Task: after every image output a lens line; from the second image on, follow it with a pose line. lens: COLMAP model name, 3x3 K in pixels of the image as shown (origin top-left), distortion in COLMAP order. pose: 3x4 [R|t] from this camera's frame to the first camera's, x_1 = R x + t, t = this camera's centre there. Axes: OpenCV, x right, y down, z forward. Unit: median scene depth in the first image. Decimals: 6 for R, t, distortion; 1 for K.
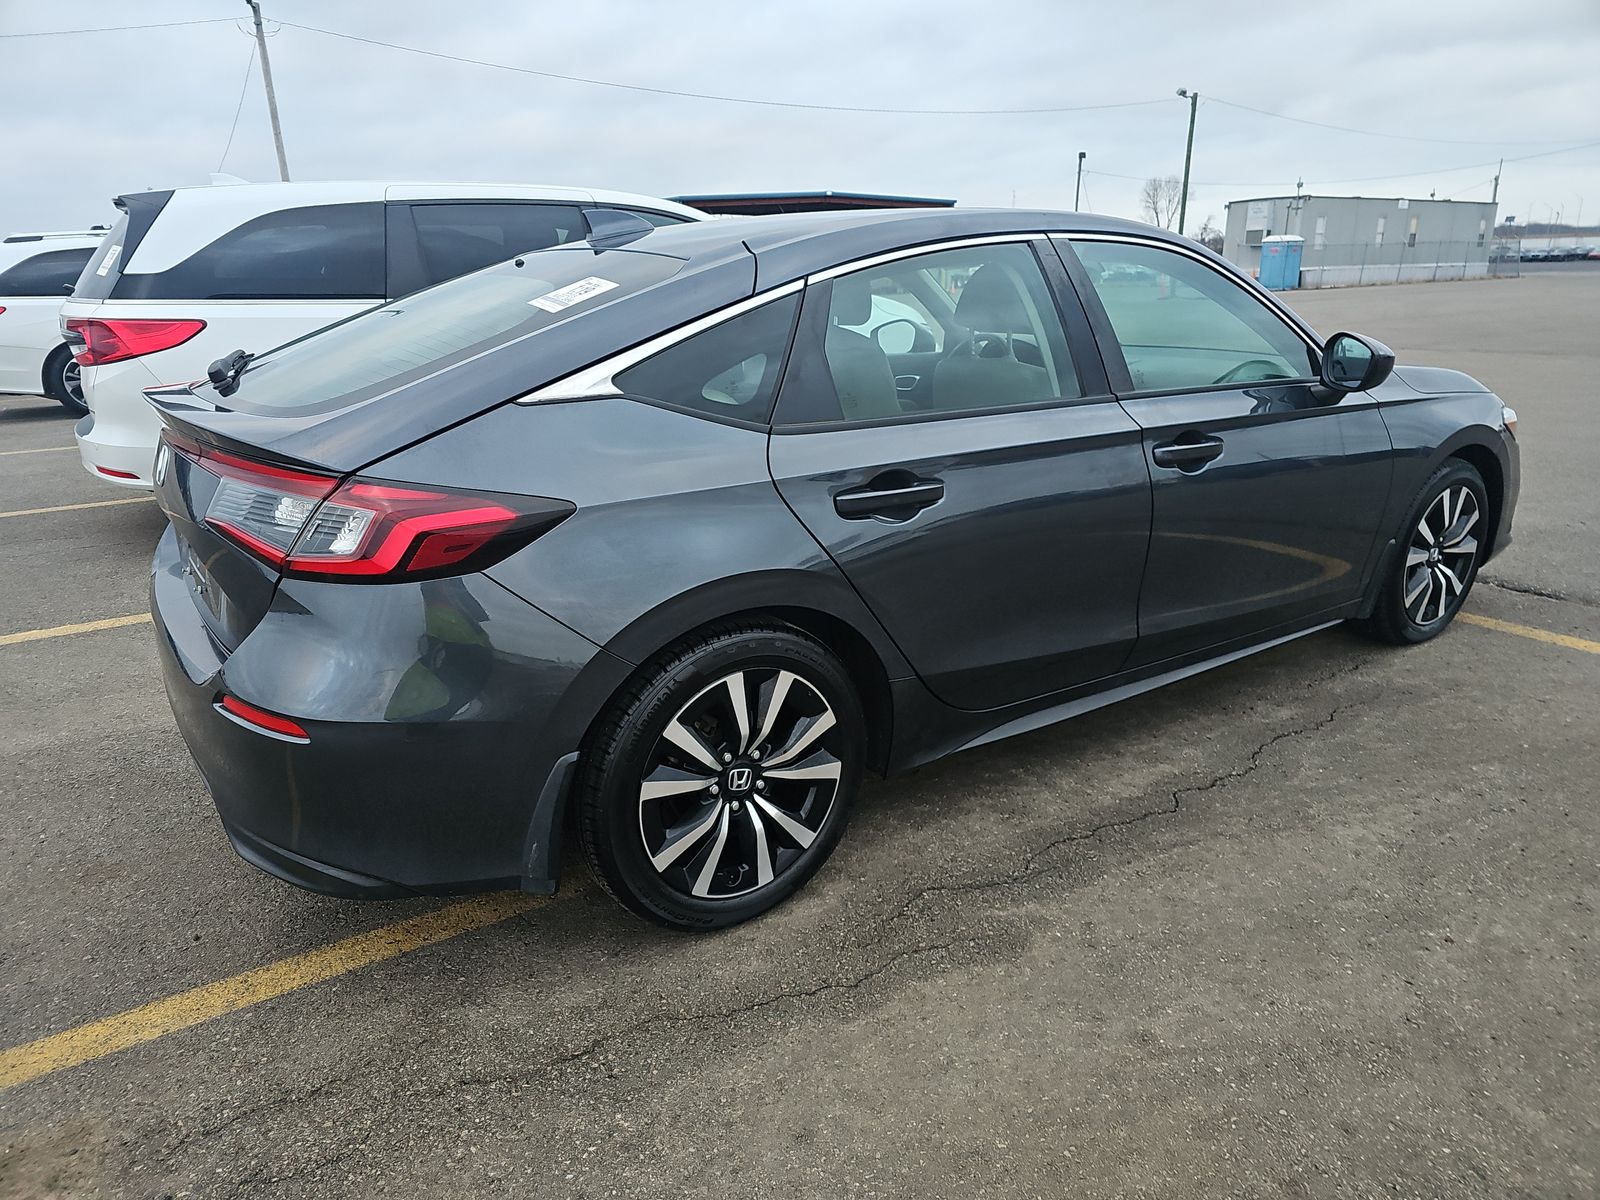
lens RADIAL K [[1064.1, 0, 790.8], [0, 1064.1, 600.6], [0, 0, 1]] dist [0.068999, -0.062719]
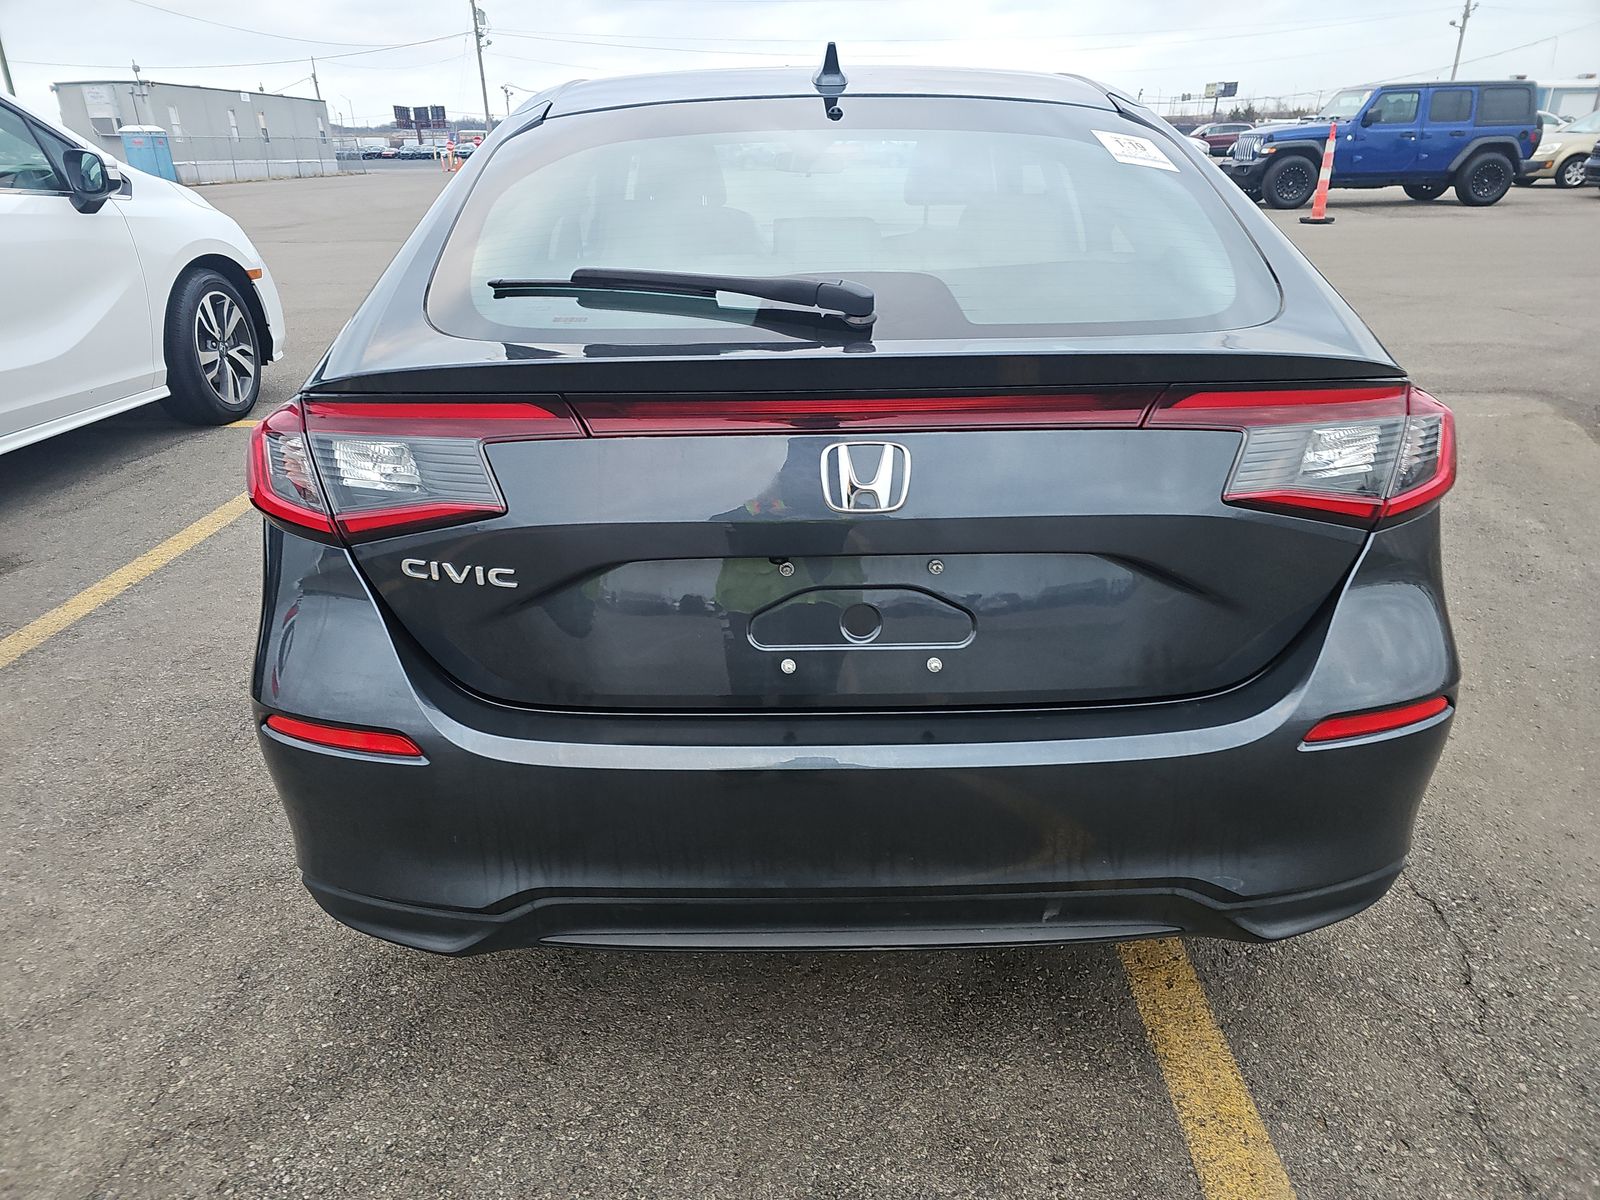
lens RADIAL K [[1064.1, 0, 790.8], [0, 1064.1, 600.6], [0, 0, 1]] dist [0.068999, -0.062719]
pose [[0.552529, -0.311773, 0.772987, -0.071042], [0.246232, 0.947070, 0.205981, -0.012628], [-0.796292, 0.076524, 0.600053, 0.048459]]
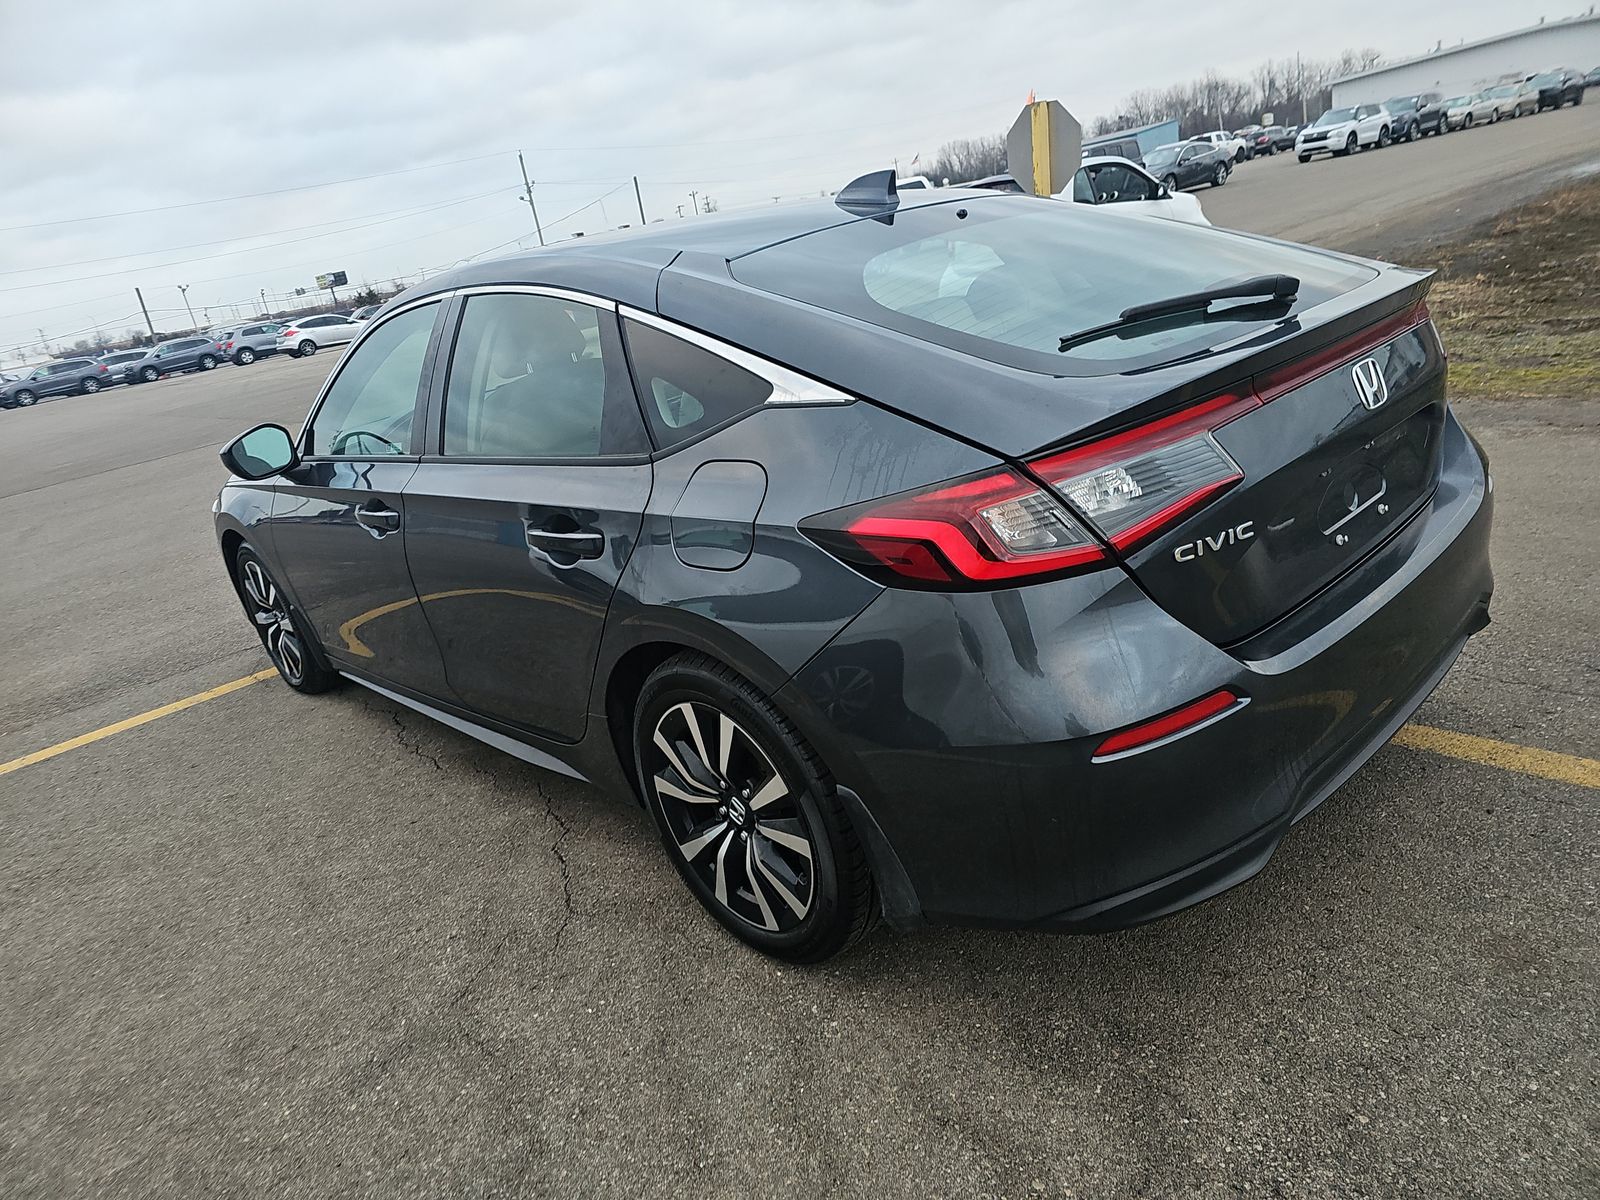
lens RADIAL K [[1064.1, 0, 790.8], [0, 1064.1, 600.6], [0, 0, 1]] dist [0.068999, -0.062719]
pose [[-0.153051, -0.269657, 0.950716, -0.091107], [0.460494, 0.831754, 0.310048, -0.030245], [-0.874369, 0.485252, -0.003125, 0.100075]]
